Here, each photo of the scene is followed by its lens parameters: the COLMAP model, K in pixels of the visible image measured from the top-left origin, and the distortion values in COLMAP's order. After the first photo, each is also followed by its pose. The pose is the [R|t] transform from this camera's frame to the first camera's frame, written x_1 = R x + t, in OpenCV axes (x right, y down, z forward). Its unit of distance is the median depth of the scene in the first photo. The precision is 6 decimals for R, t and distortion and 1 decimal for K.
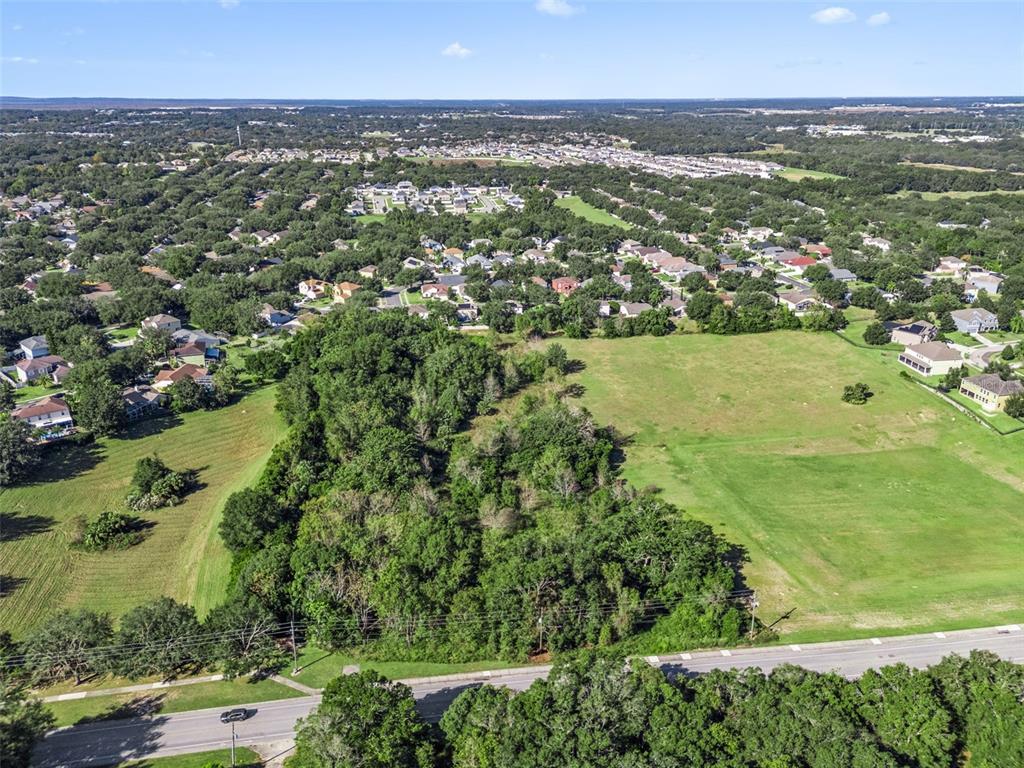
lens RADIAL K [[762.2, 0, 512.0], [0, 762.2, 384.0], [0, 0, 1]] dist [0.086288, -0.097995]
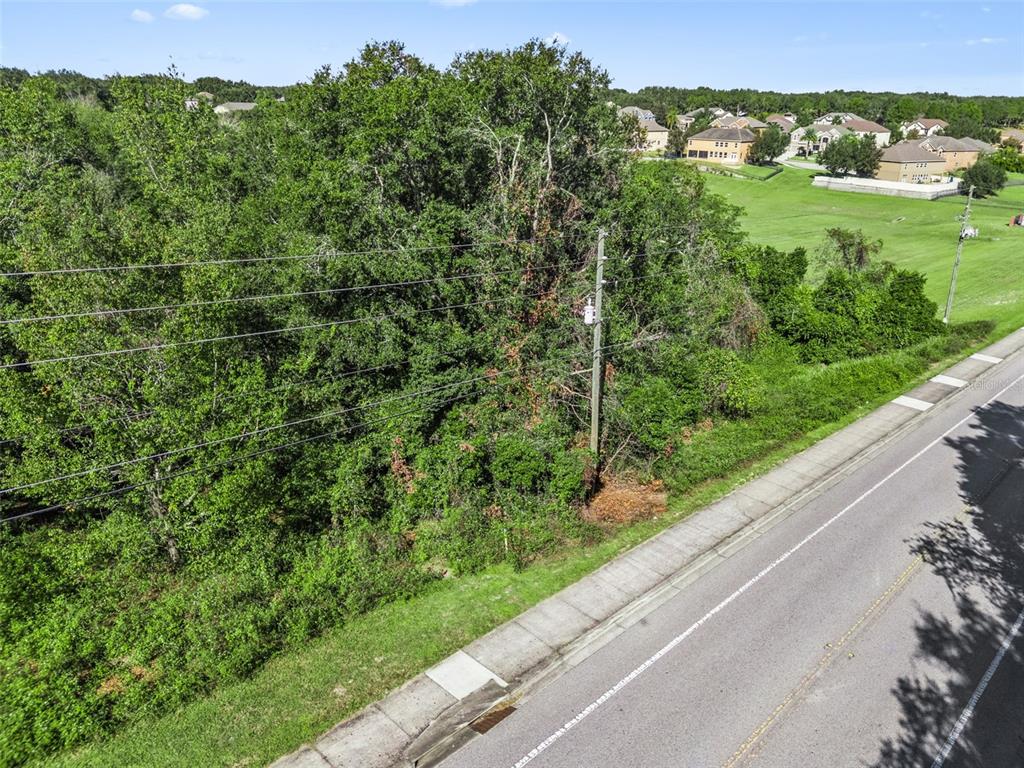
lens RADIAL K [[744.3, 0, 512.0], [0, 744.3, 384.0], [0, 0, 1]] dist [0.077881, -0.079369]
pose [[0.822183, -0.182666, 0.539117, -0.042635], [0.176964, 0.982204, 0.062916, 0.160169], [-0.541016, 0.043676, 0.839877, 0.442191]]
